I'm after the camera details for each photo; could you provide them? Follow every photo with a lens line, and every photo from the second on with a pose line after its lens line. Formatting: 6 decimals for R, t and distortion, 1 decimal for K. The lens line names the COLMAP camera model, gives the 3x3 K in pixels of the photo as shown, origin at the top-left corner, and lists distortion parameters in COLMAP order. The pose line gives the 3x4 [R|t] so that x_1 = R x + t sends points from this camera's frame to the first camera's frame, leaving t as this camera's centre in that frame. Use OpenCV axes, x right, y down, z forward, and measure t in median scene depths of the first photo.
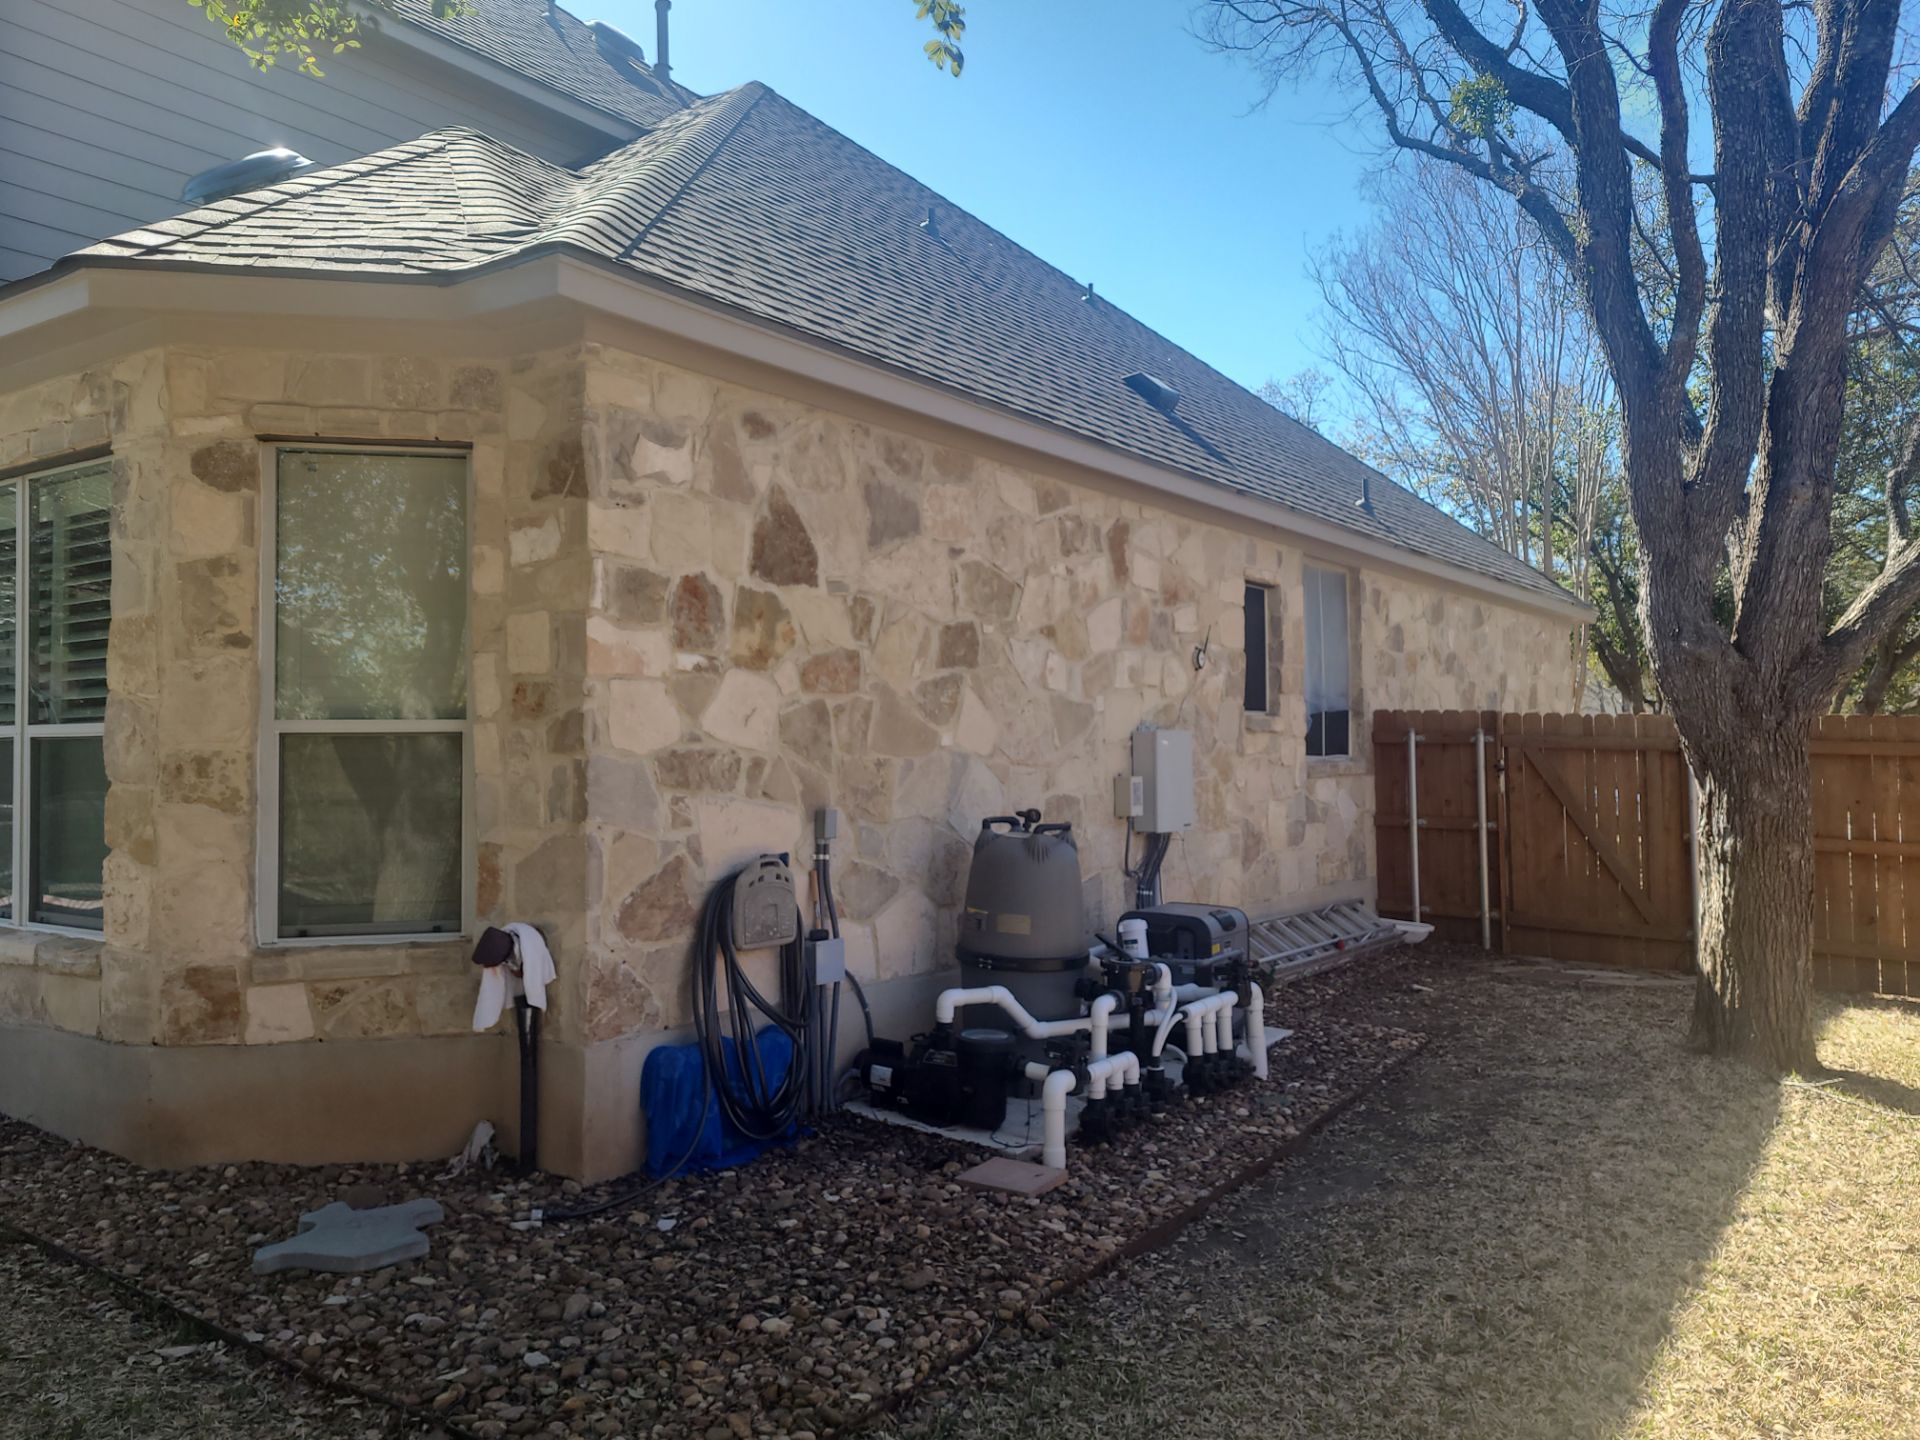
lens RADIAL K [[1439.4, 0, 958.5], [0, 1439.4, 660.5], [0, 0, 1]] dist [0.049250, -0.050818]
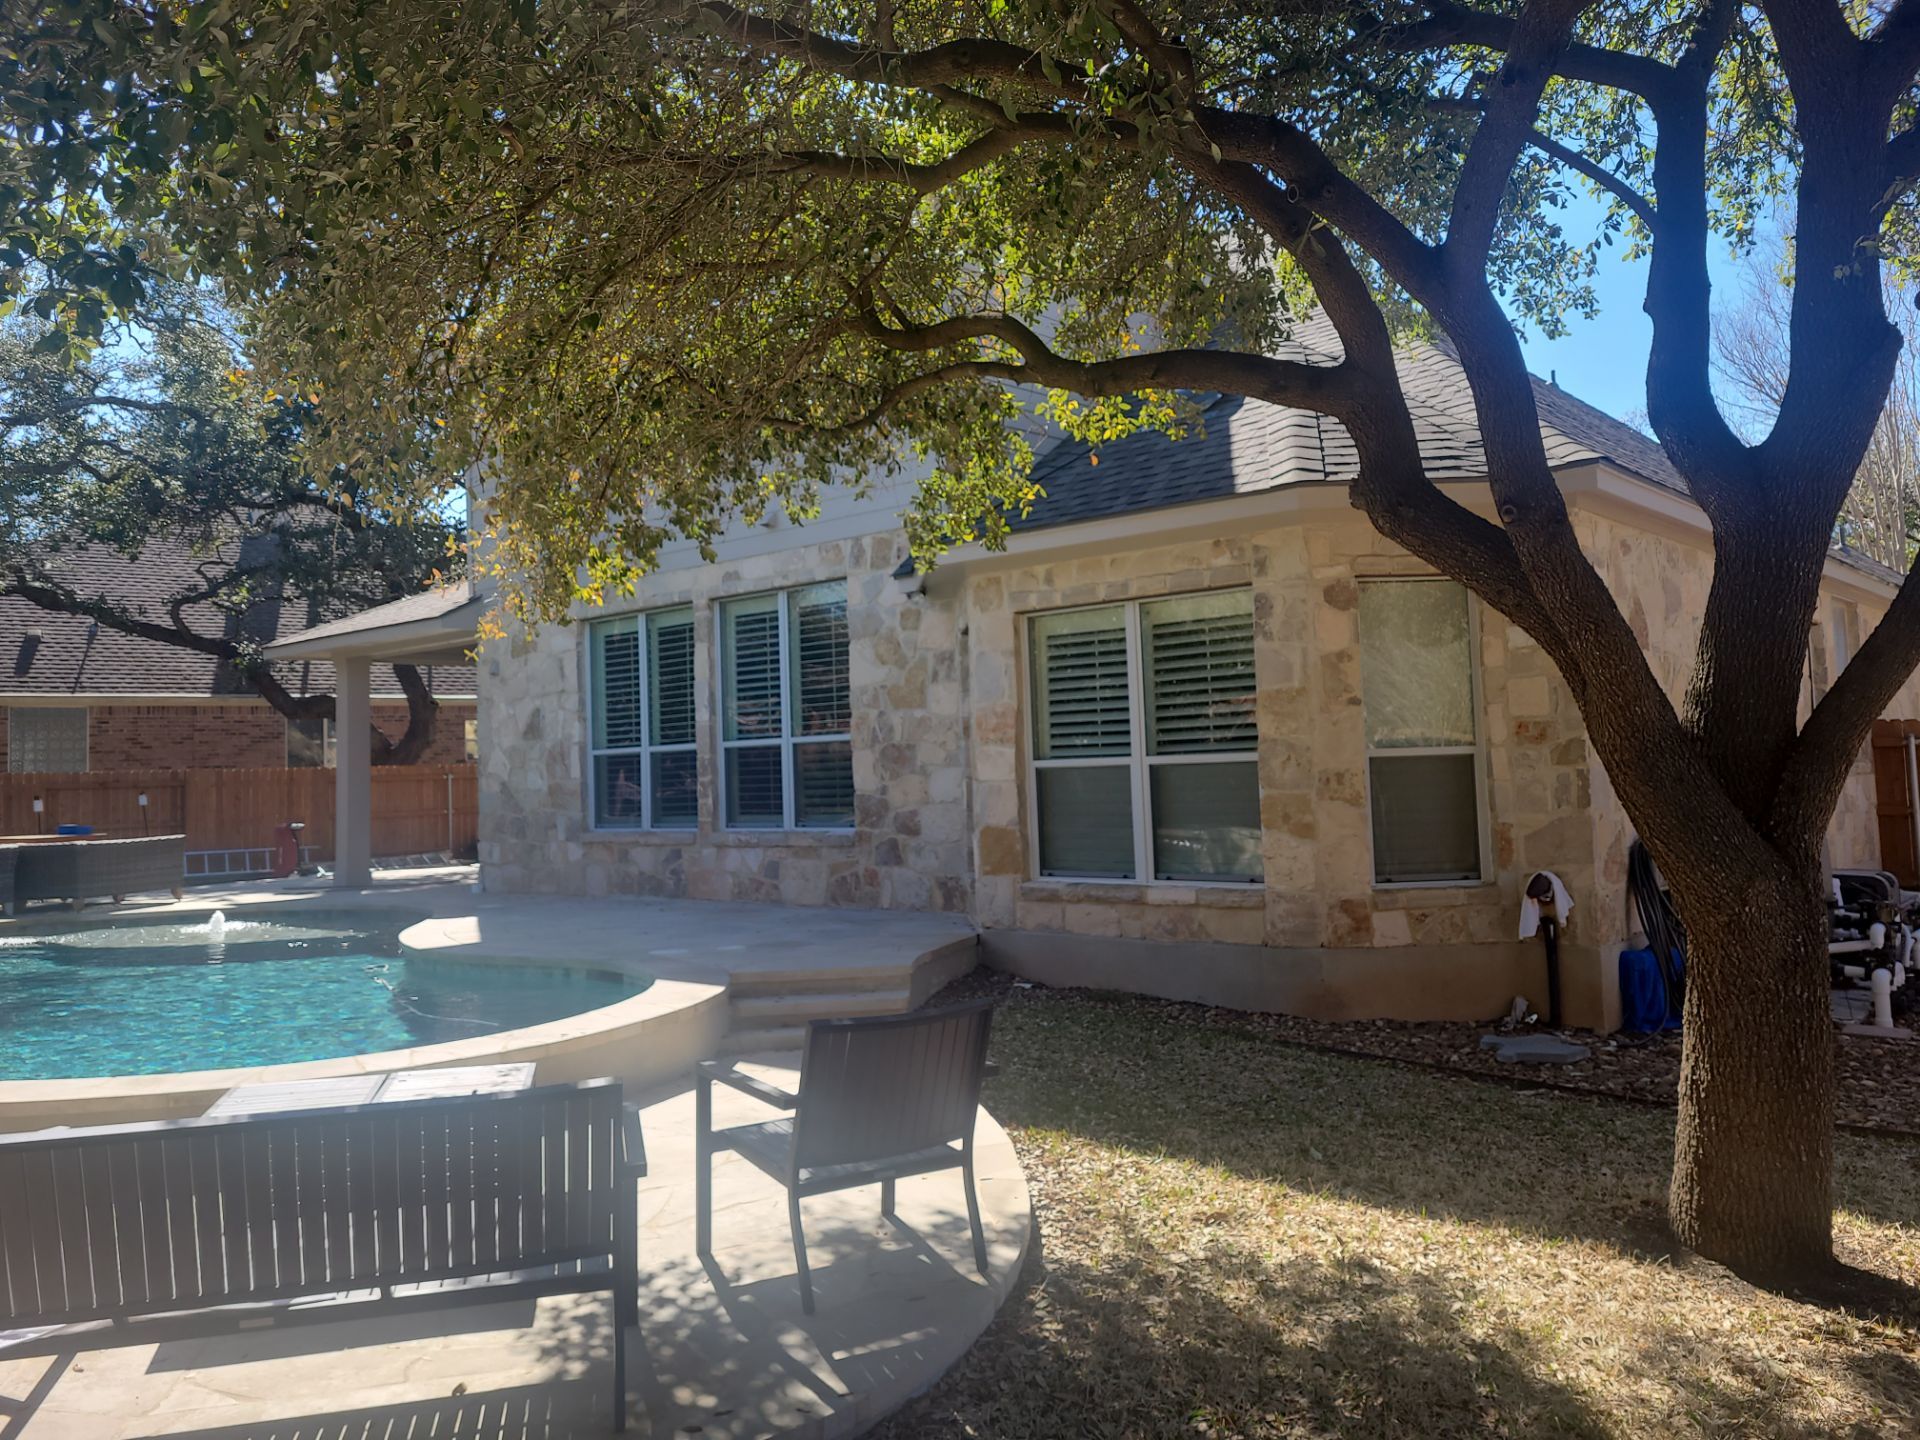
lens RADIAL K [[1439.4, 0, 958.5], [0, 1439.4, 660.5], [0, 0, 1]] dist [0.049250, -0.050818]
pose [[0.992373, -0.034956, -0.118208, -0.743956], [0.033354, 0.999323, -0.015507, -0.049301], [0.118670, 0.011446, 0.992868, -0.674855]]
